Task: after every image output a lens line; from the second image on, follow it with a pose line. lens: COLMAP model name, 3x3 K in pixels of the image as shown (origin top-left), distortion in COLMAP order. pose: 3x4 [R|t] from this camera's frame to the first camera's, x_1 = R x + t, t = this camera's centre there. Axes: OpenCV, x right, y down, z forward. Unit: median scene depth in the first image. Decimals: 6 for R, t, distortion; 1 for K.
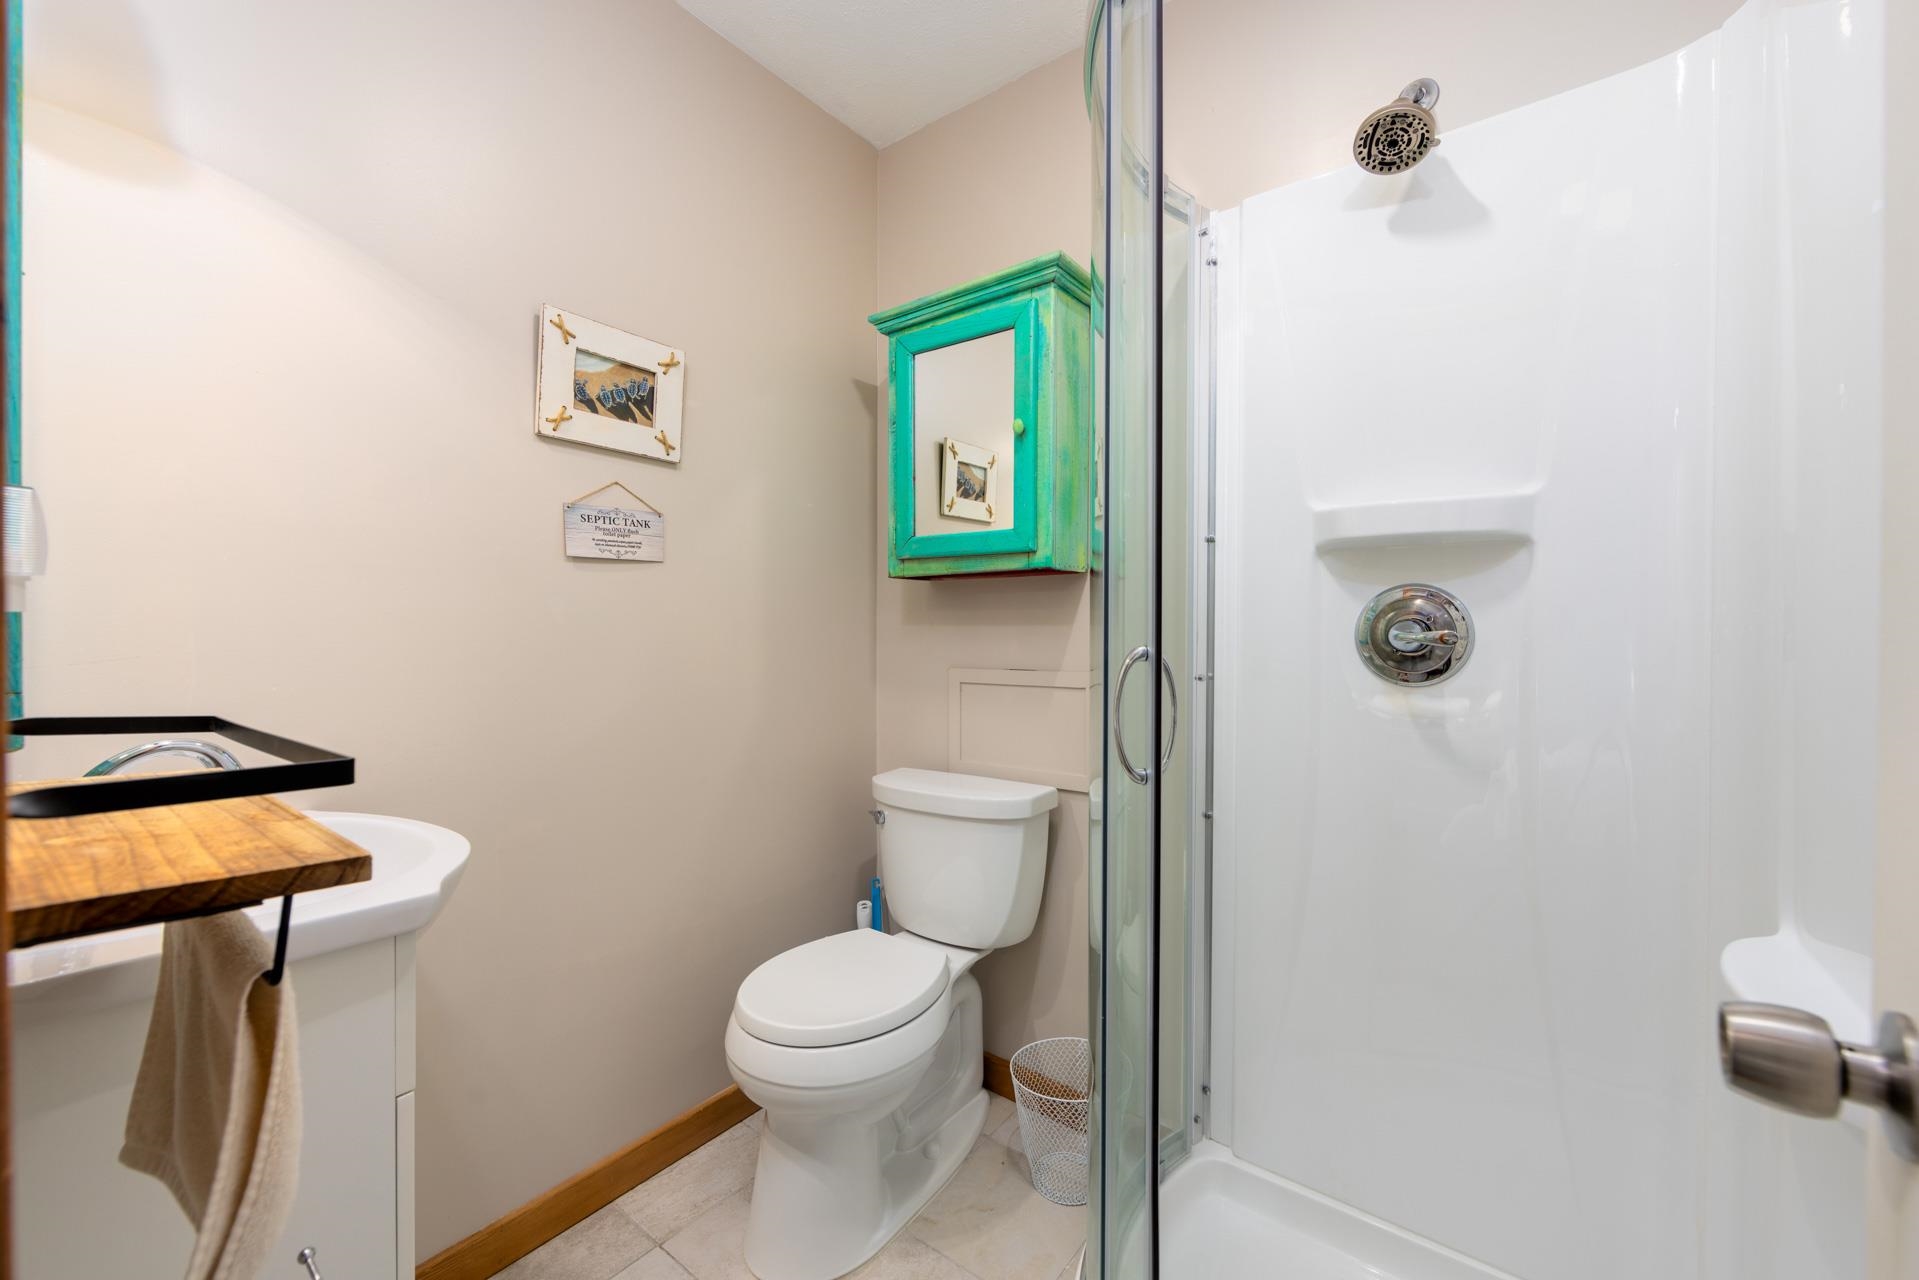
lens RADIAL K [[749.4, 0, 958.1], [0, 749.4, 635.8], [0, 0, 1]] dist [0.001542, 0.000251]
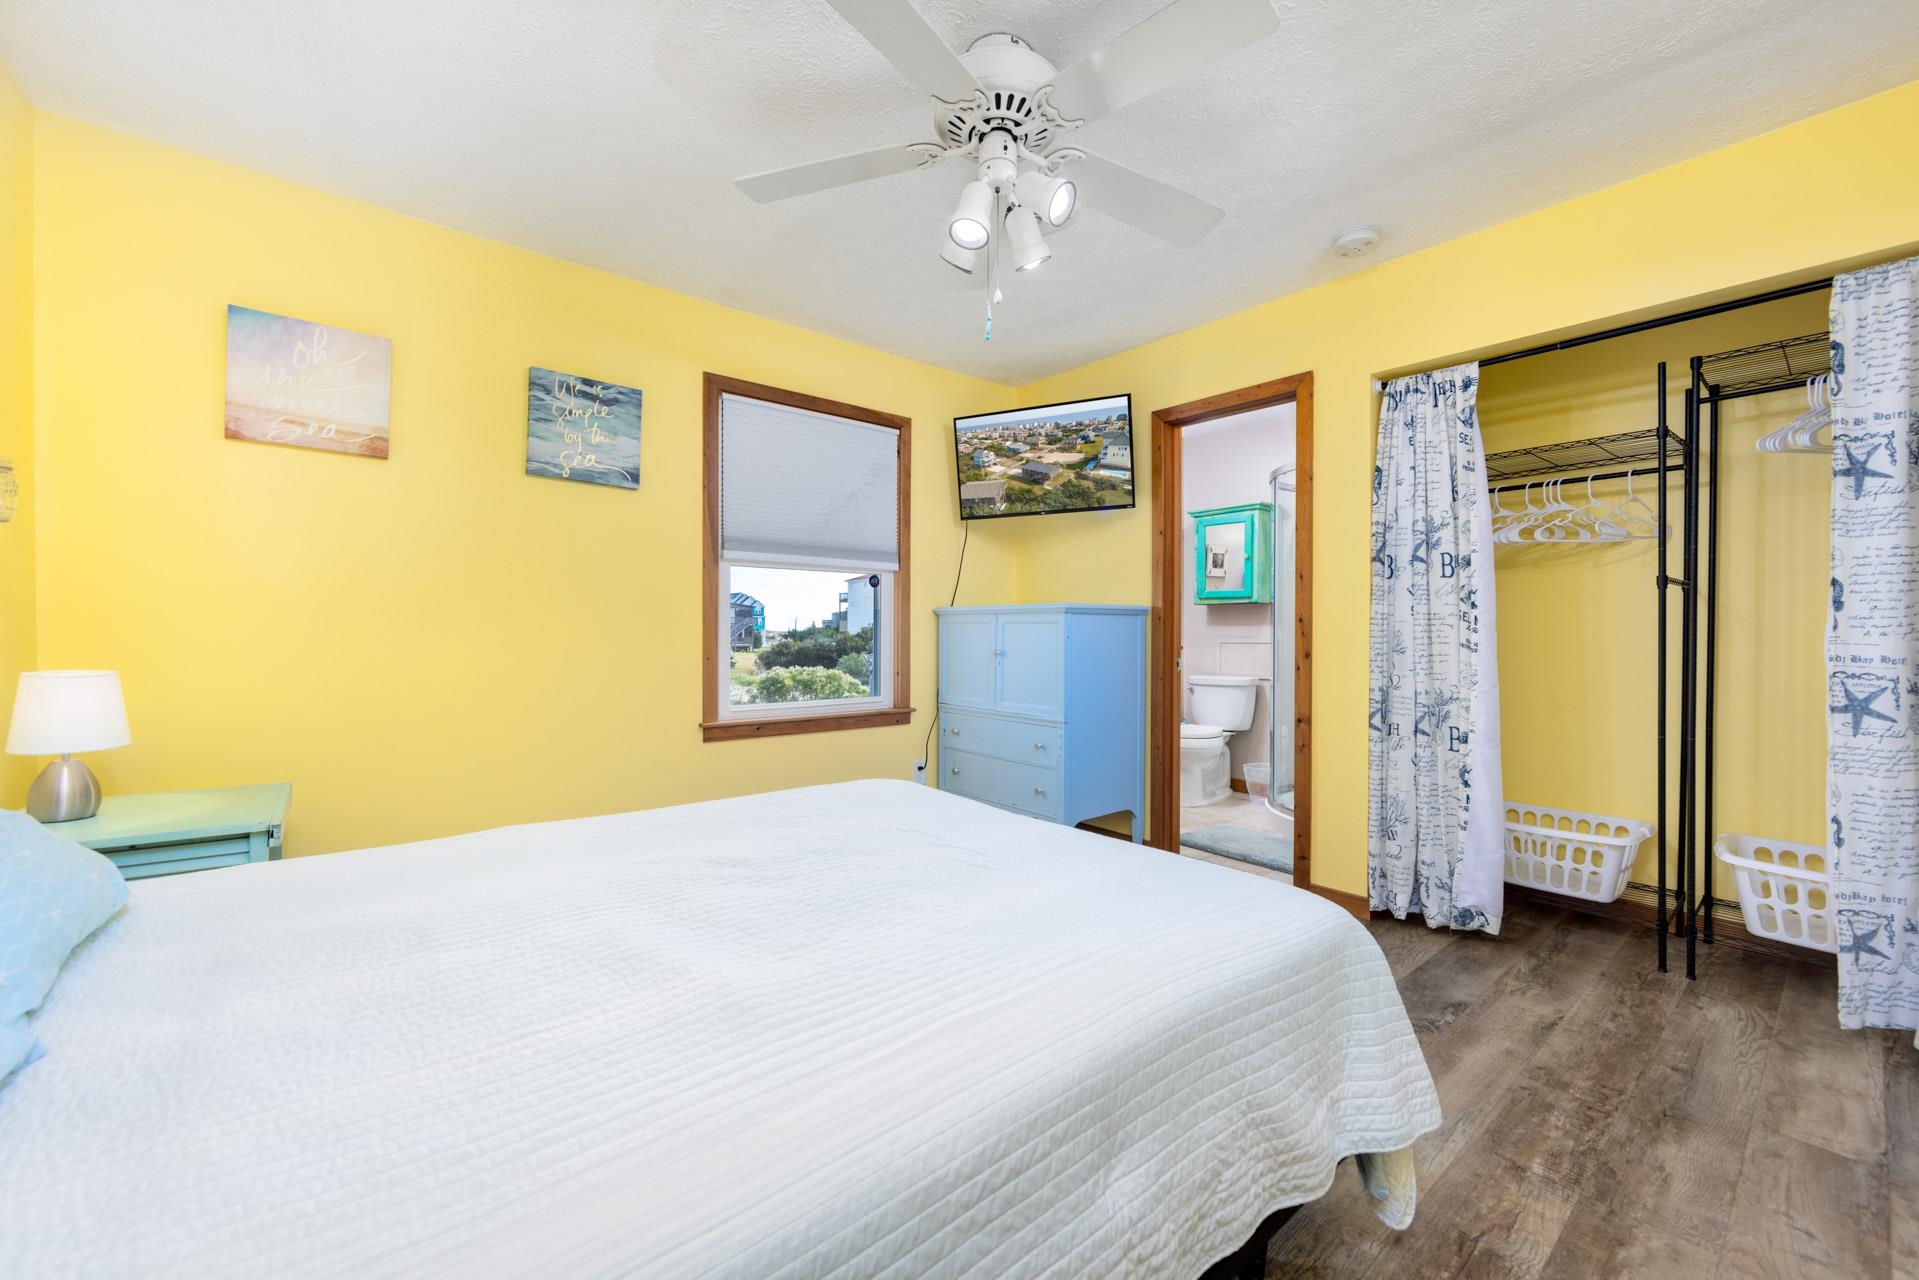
lens RADIAL K [[749.4, 0, 963.7], [0, 749.4, 636.0], [0, 0, 1]] dist [0.001542, 0.000251]
pose [[0.975114, 0.000035, -0.221705, -0.316327], [0.001694, 0.999970, 0.007608, 0.013030], [0.221698, -0.007794, 0.975084, -1.938768]]
